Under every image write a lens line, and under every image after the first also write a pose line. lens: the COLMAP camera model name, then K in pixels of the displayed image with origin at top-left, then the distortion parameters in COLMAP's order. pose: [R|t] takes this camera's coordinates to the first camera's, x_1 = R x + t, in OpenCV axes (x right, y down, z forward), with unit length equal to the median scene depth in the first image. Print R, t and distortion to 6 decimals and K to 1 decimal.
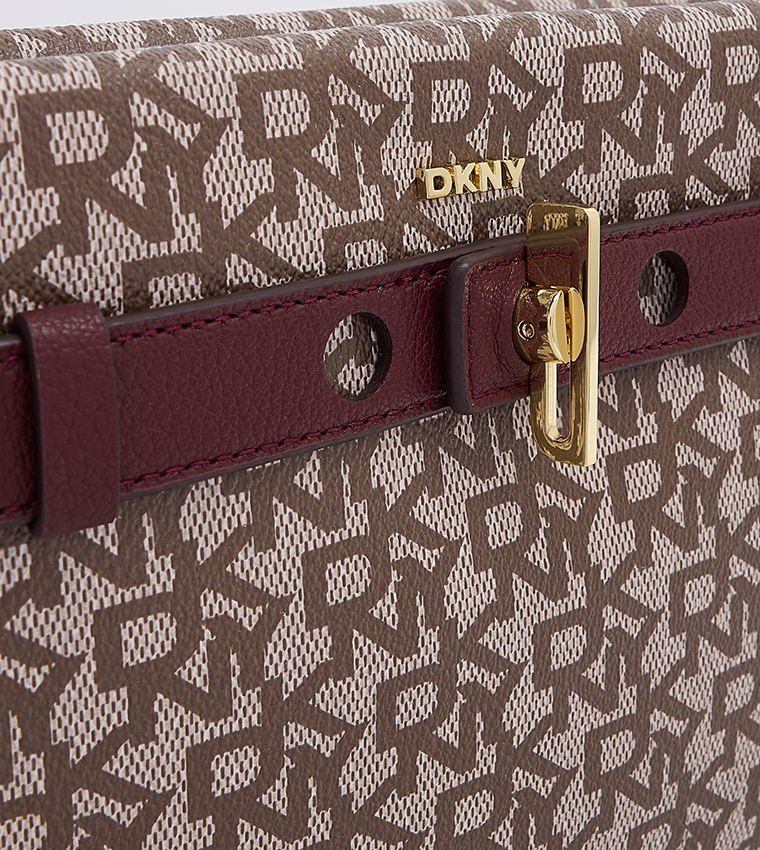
lens RADIAL K [[1750.8, 0, 380.9], [0, 1750.8, 422.8], [0, 0, 1]] dist [-0.374038, 0.000000]
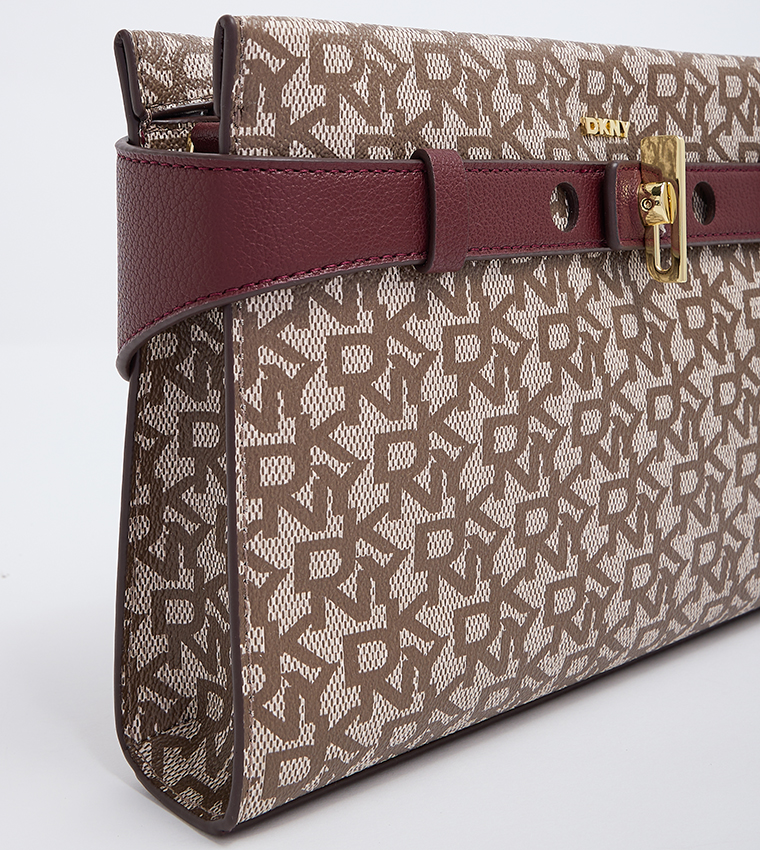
lens RADIAL K [[1750.8, 0, 373.9], [0, 1750.8, 426.5], [0, 0, 1]] dist [-0.374038, 0.000000]
pose [[0.991142, 0.001285, 0.132801, -0.440072], [0.018282, 0.989113, -0.146017, 0.436658], [-0.131543, 0.147151, 0.980328, -0.674235]]
